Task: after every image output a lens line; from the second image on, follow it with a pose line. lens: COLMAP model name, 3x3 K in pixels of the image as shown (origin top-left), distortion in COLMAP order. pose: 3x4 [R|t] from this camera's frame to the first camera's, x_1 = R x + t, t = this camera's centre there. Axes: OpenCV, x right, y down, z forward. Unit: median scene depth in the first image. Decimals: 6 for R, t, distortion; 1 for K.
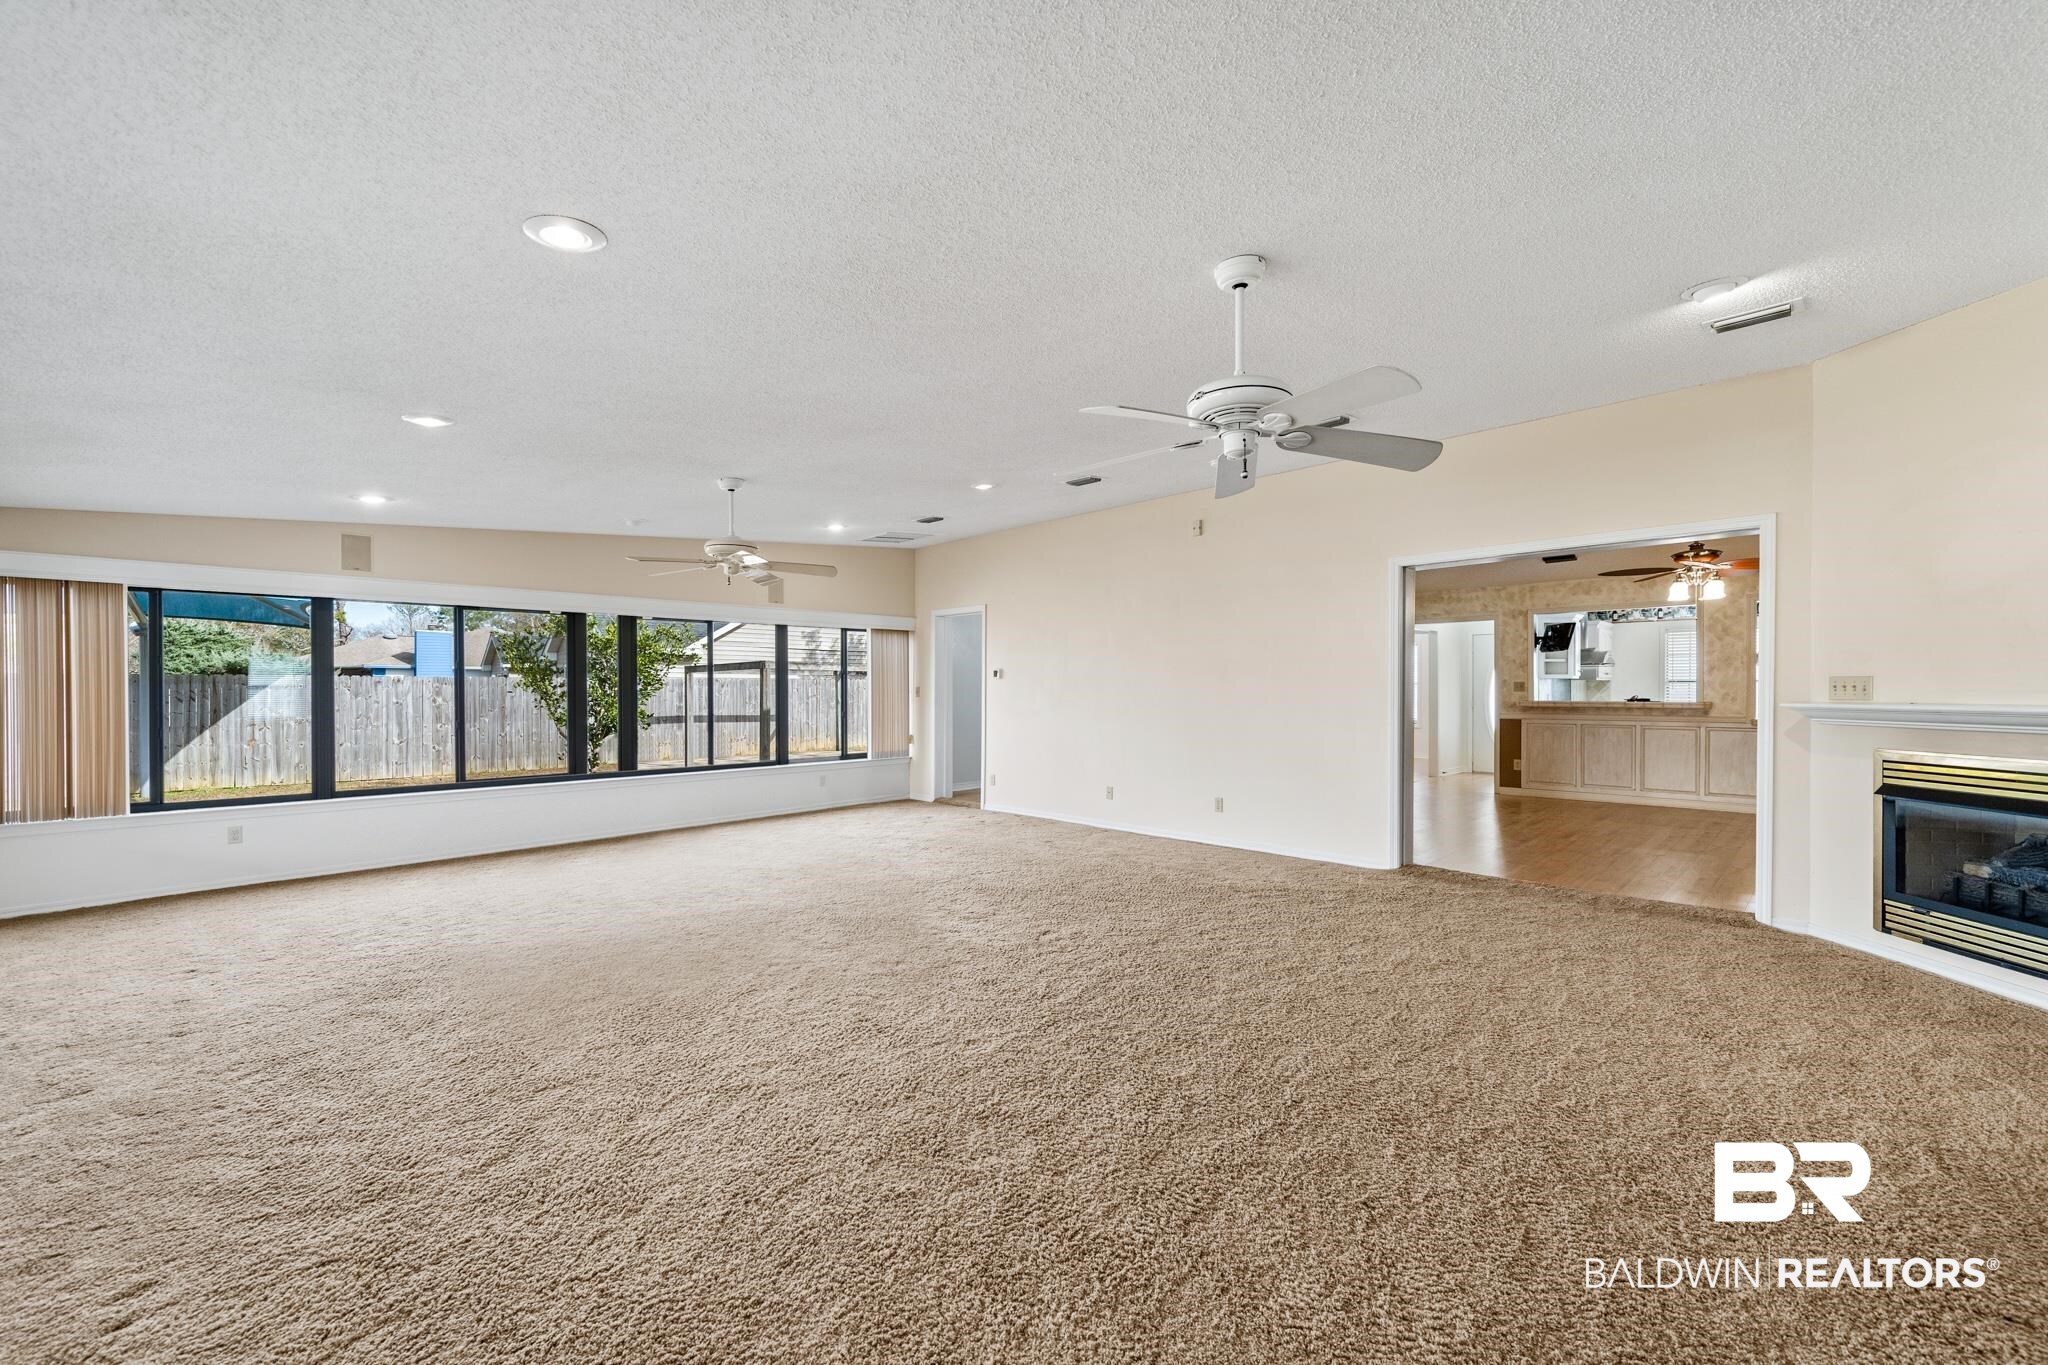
lens RADIAL K [[833.5, 0, 1010.5], [0, 833.5, 700.3], [0, 0, 1]] dist [-0.002581, 0.000745]
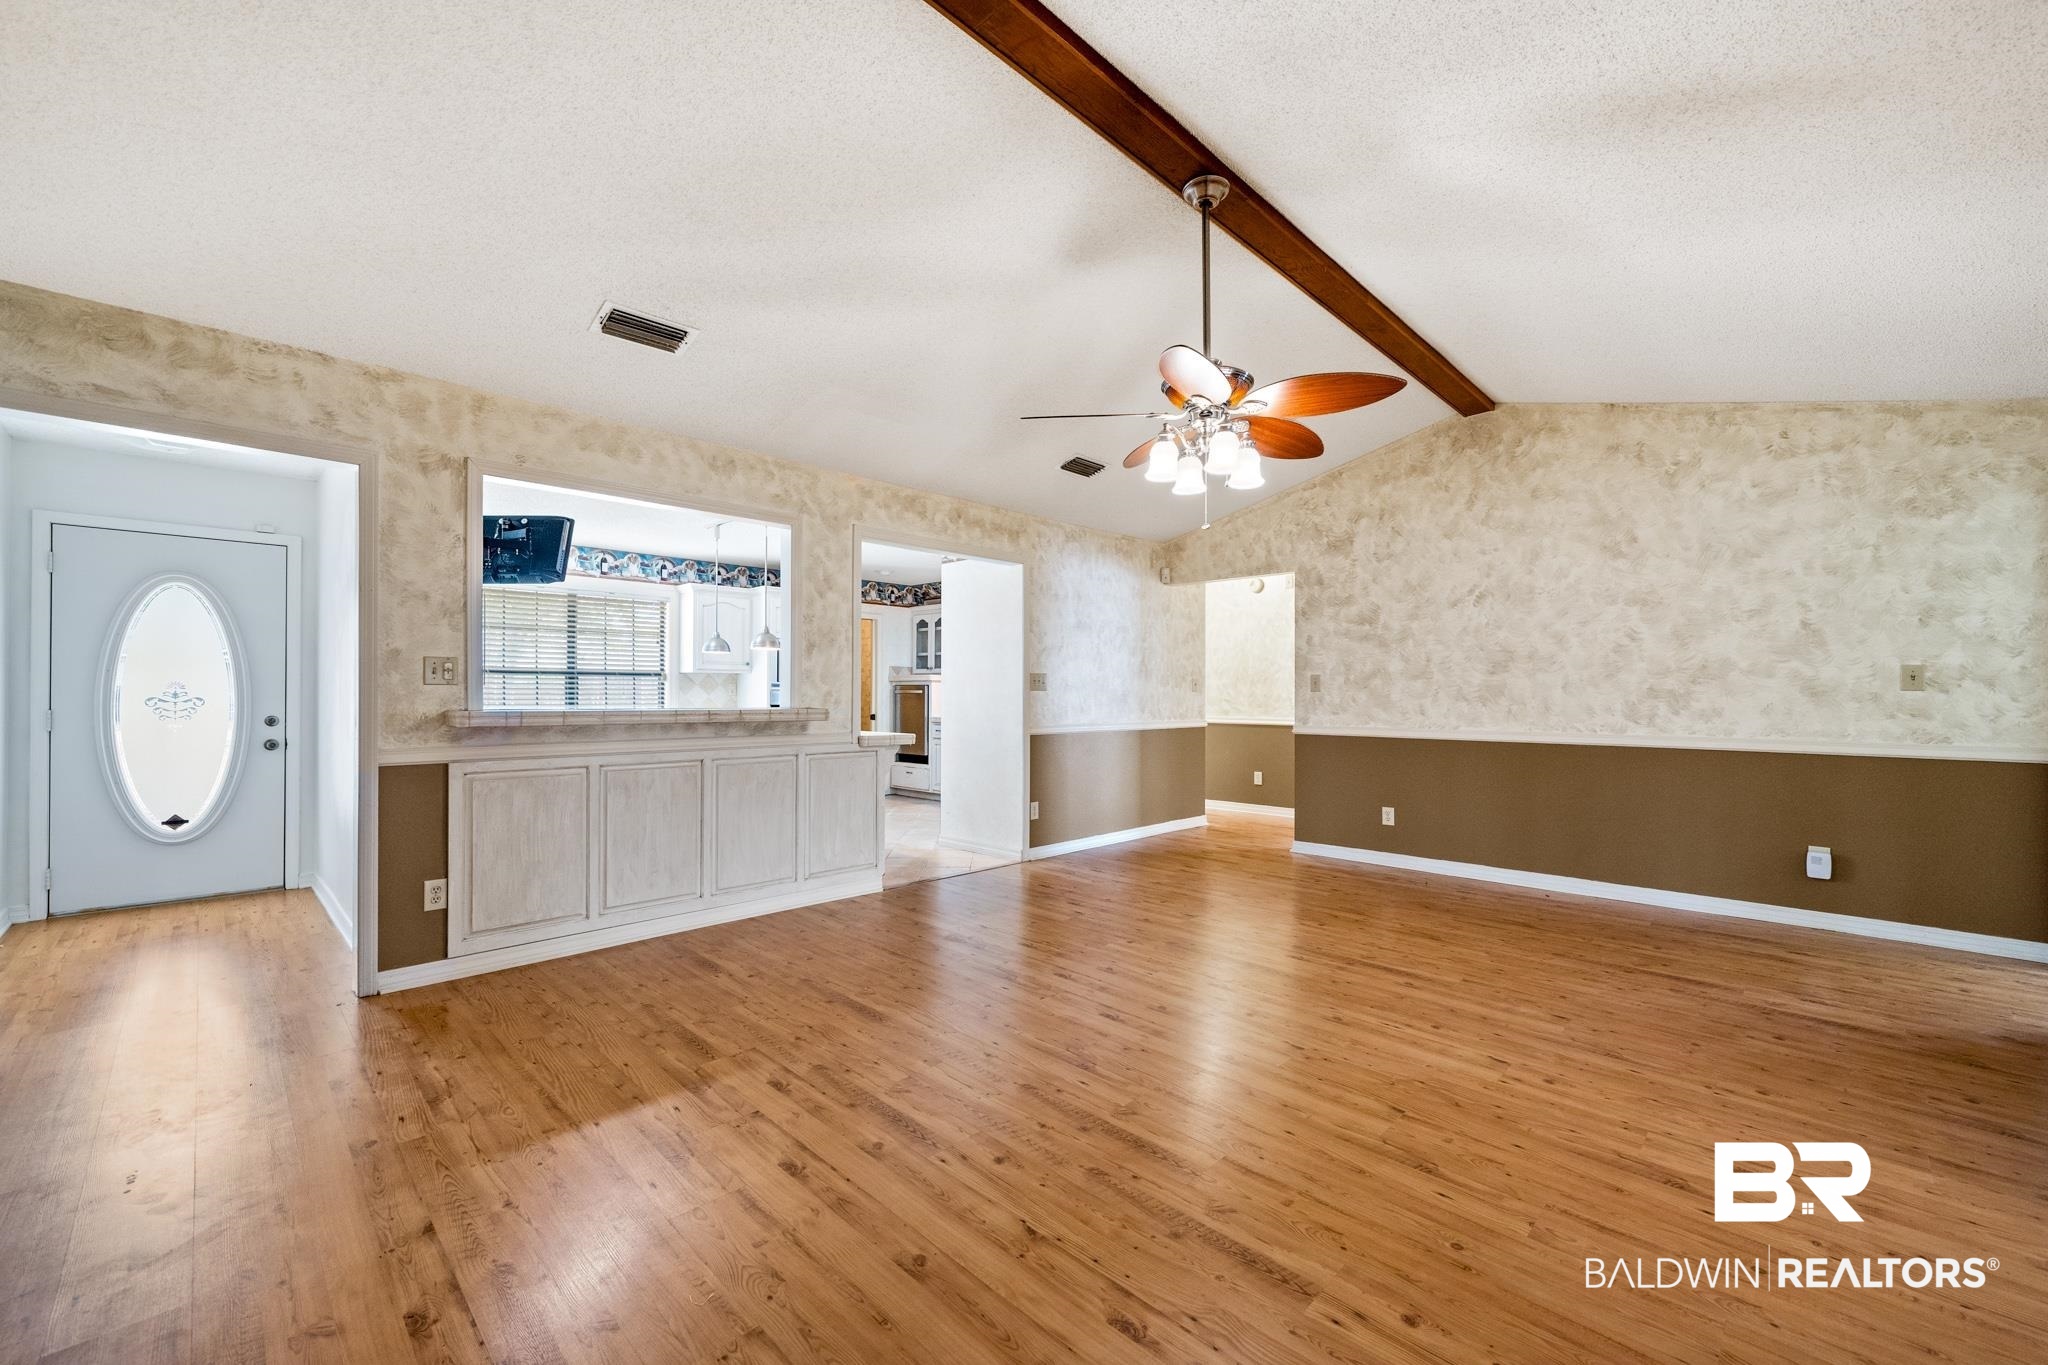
lens RADIAL K [[833.5, 0, 1022.7], [0, 833.5, 689.7], [0, 0, 1]] dist [-0.002581, 0.000745]
pose [[-0.008423, 0.008601, 0.999928, 0.258294], [0.005476, 0.999948, -0.008555, -0.003864], [-0.999950, 0.005403, -0.008469, 0.761225]]
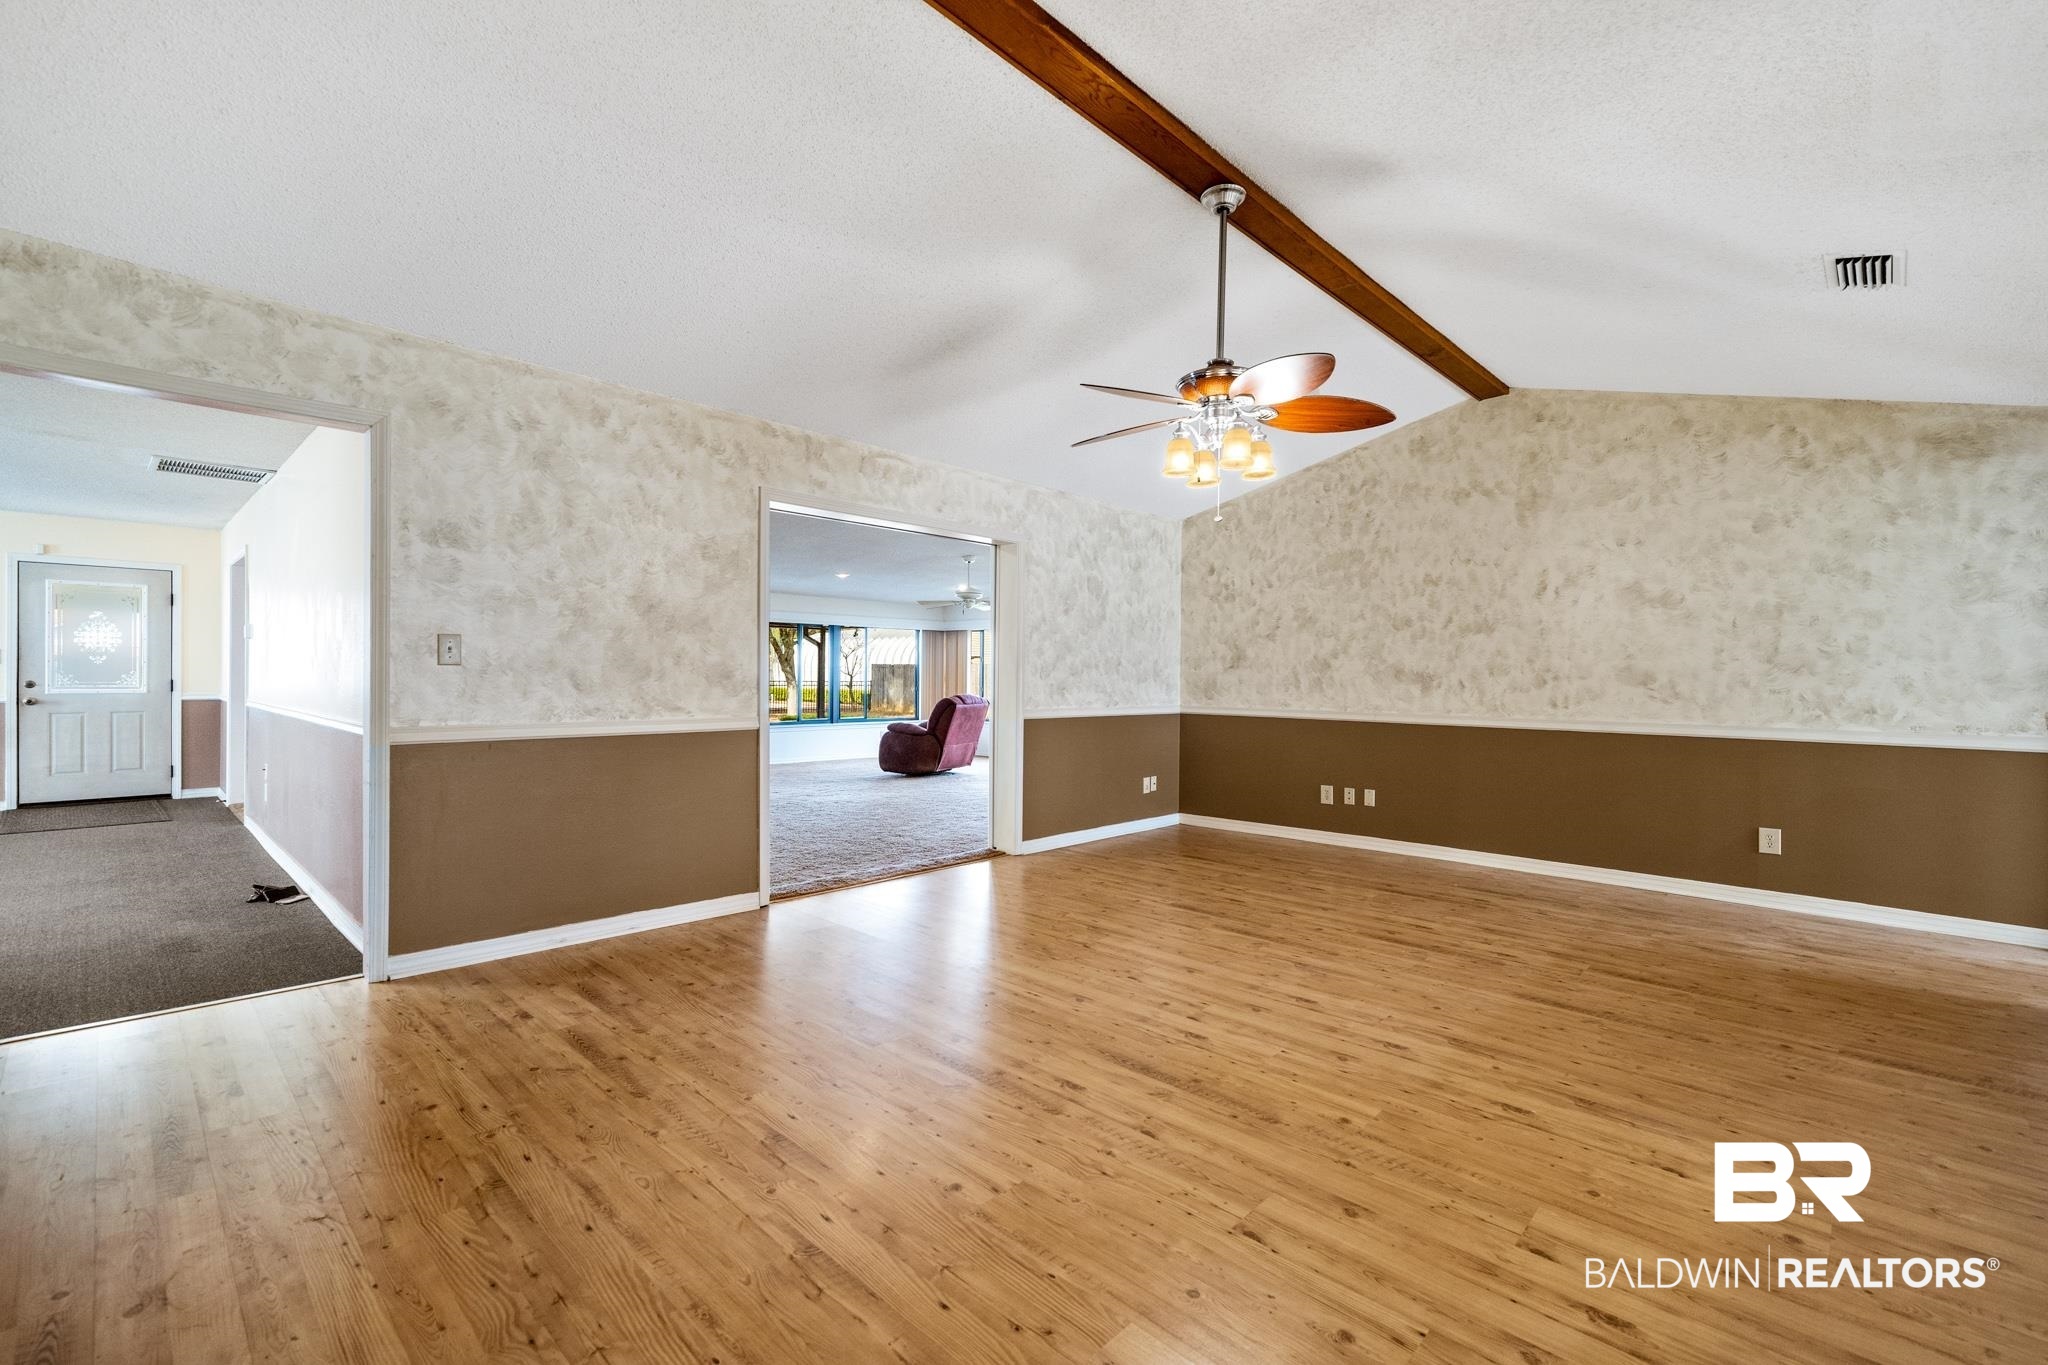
lens RADIAL K [[887.2, 0, 1032.9], [0, 887.2, 680.9], [0, 0, 1]] dist [-0.000011, -0.000143]
pose [[0.028845, 0.009507, -0.999539, 0.913623], [-0.021683, 0.999725, 0.008883, -0.005305], [0.999349, 0.021417, 0.029044, 0.608740]]
